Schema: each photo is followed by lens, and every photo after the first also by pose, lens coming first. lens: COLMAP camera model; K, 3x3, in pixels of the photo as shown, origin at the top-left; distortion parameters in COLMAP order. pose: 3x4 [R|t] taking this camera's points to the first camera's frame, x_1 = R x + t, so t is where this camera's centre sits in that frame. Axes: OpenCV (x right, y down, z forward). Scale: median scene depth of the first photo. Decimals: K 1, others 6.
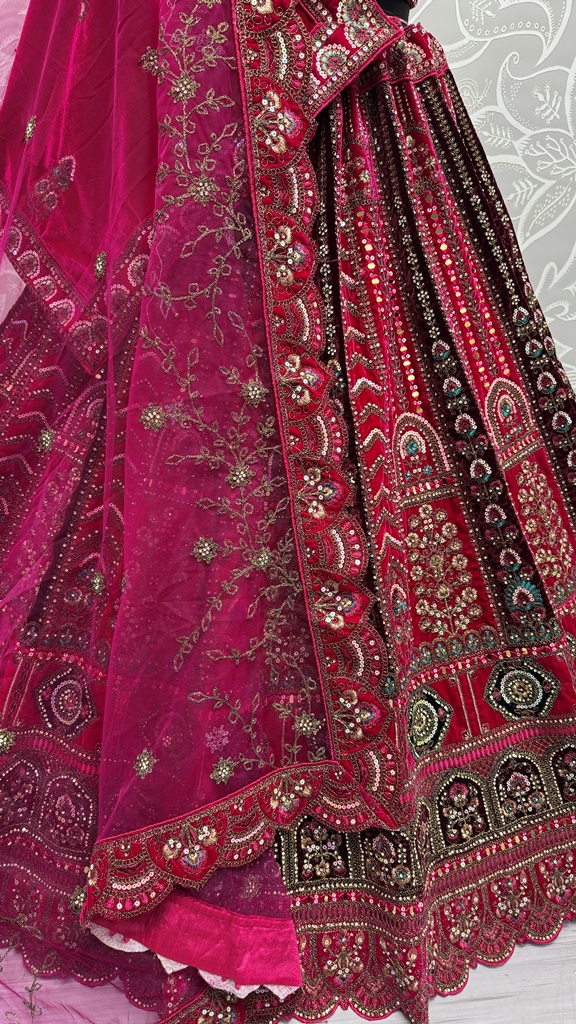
lens RADIAL K [[705.5, 0, 288.0], [0, 705.5, 512.0], [0, 0, 1]] dist [0.056257, -0.085959]
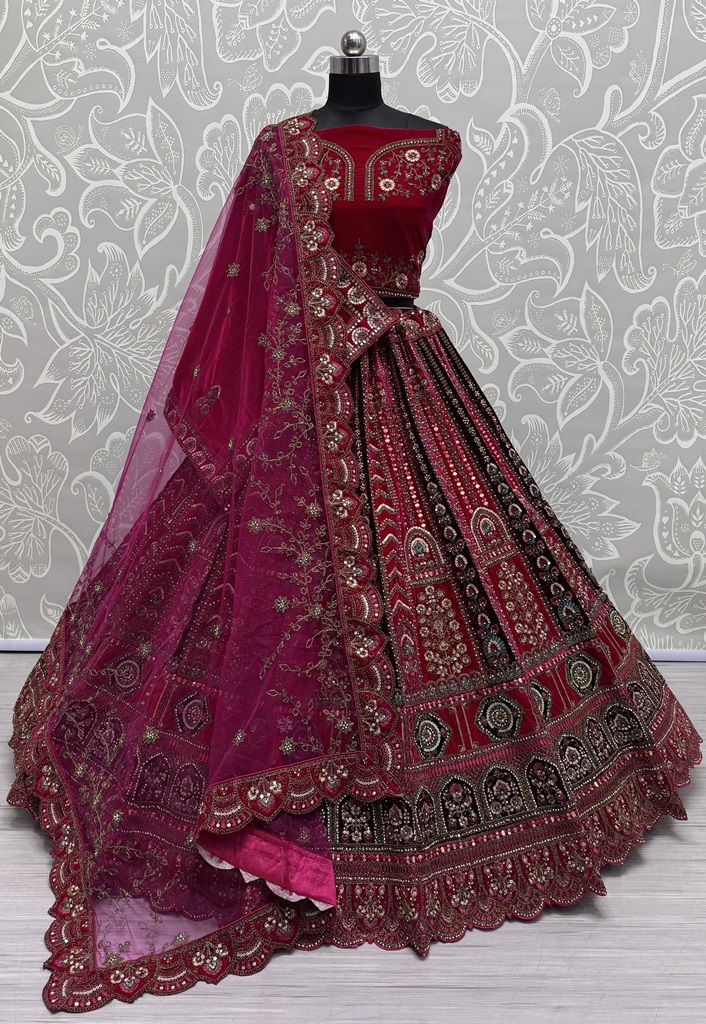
lens RADIAL K [[837.1, 0, 348.5], [0, 837.1, 467.4], [0, 0, 1]] dist [0.114820, -0.209683]
pose [[0.993132, -0.019702, -0.115328, 0.246160], [-0.015646, 0.954503, -0.297791, 0.301323], [0.115948, 0.297550, 0.947639, -0.857055]]
